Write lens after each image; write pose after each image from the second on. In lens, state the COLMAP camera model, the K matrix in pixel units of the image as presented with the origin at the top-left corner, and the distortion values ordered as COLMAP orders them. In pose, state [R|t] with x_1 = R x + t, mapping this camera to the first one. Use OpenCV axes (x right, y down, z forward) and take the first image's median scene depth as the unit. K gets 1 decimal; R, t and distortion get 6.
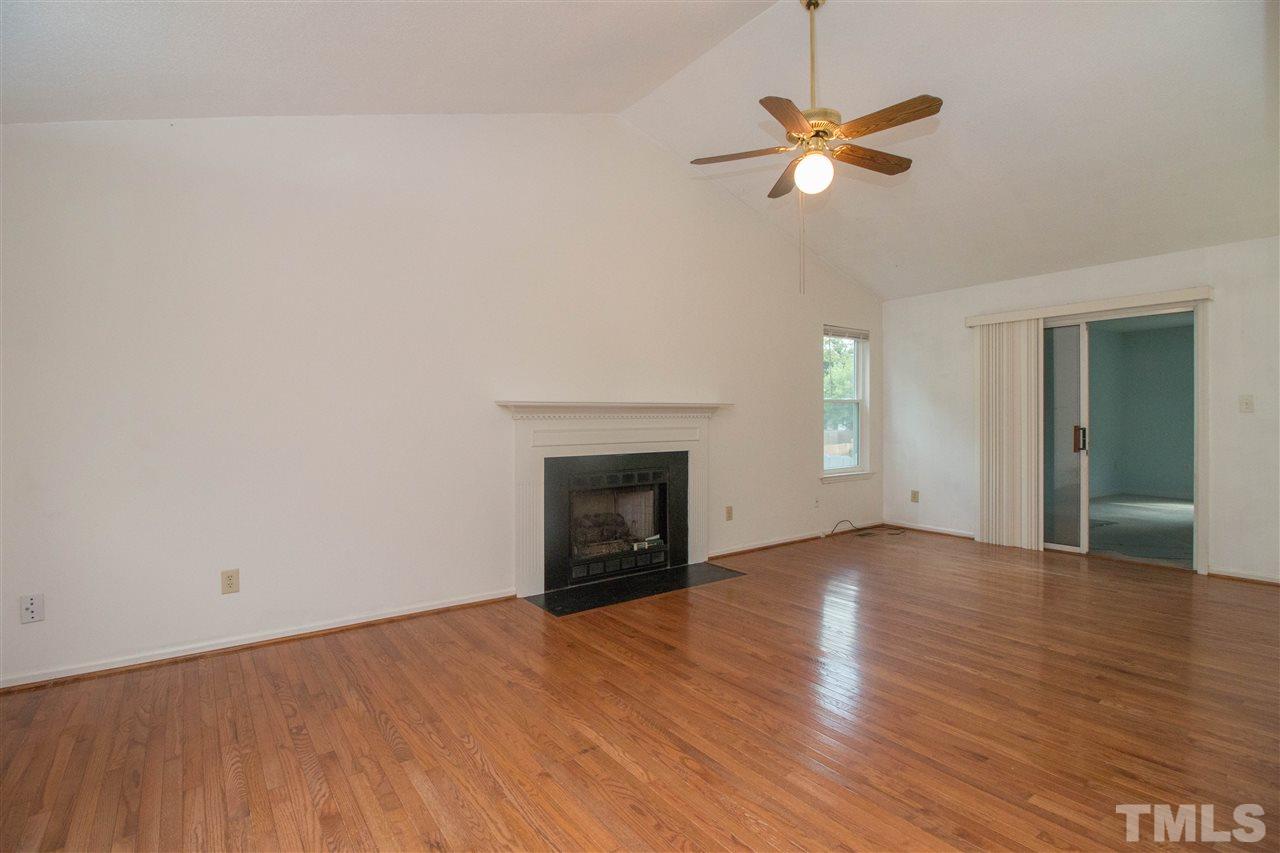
lens RADIAL K [[616.7, 0, 636.8], [0, 616.7, 420.9], [0, 0, 1]] dist [-0.012466, -0.001991]
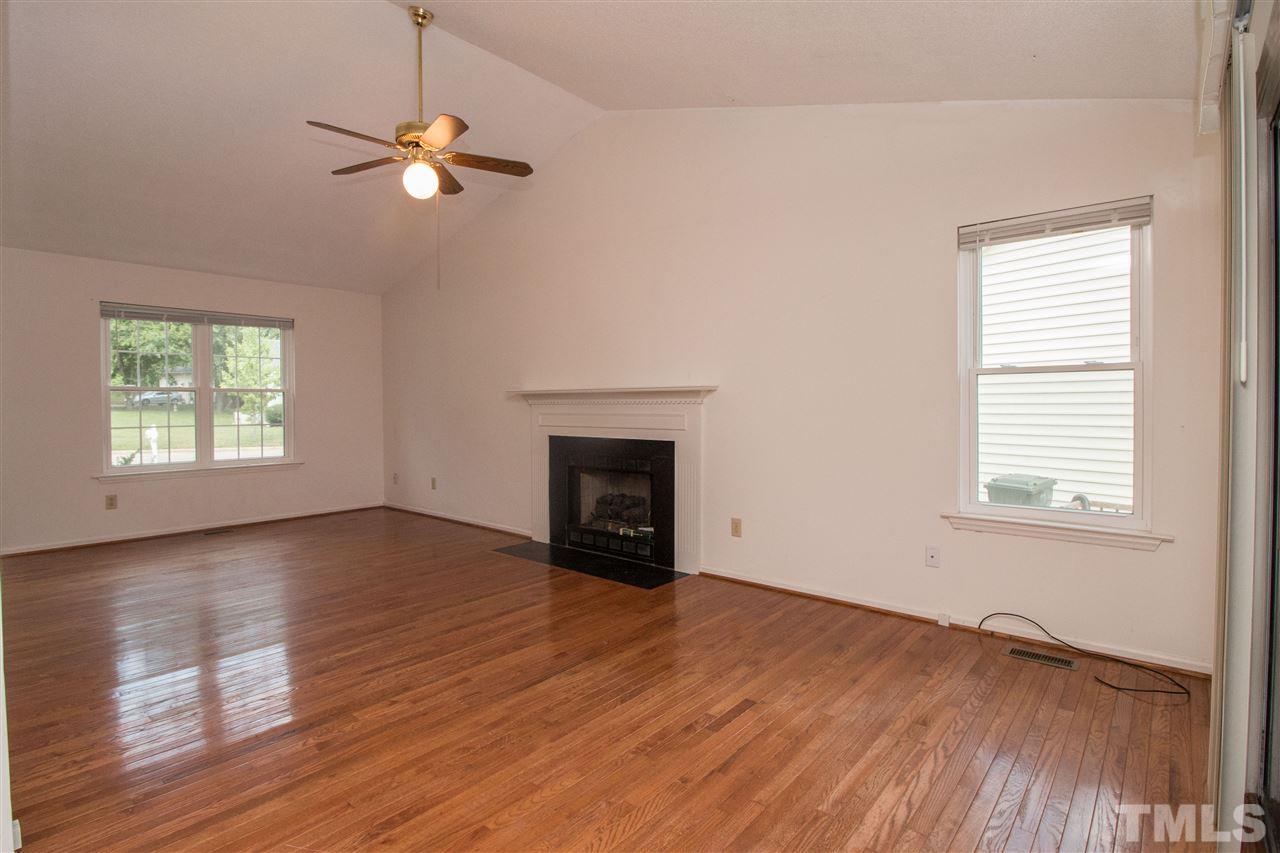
lens RADIAL K [[616.7, 0, 638.7], [0, 616.7, 416.3], [0, 0, 1]] dist [-0.012466, -0.001991]
pose [[0.219265, 0.020074, -0.975459, 0.994739], [-0.003751, 0.999798, 0.019732, -0.004497], [0.975658, -0.000668, 0.219296, 0.810125]]
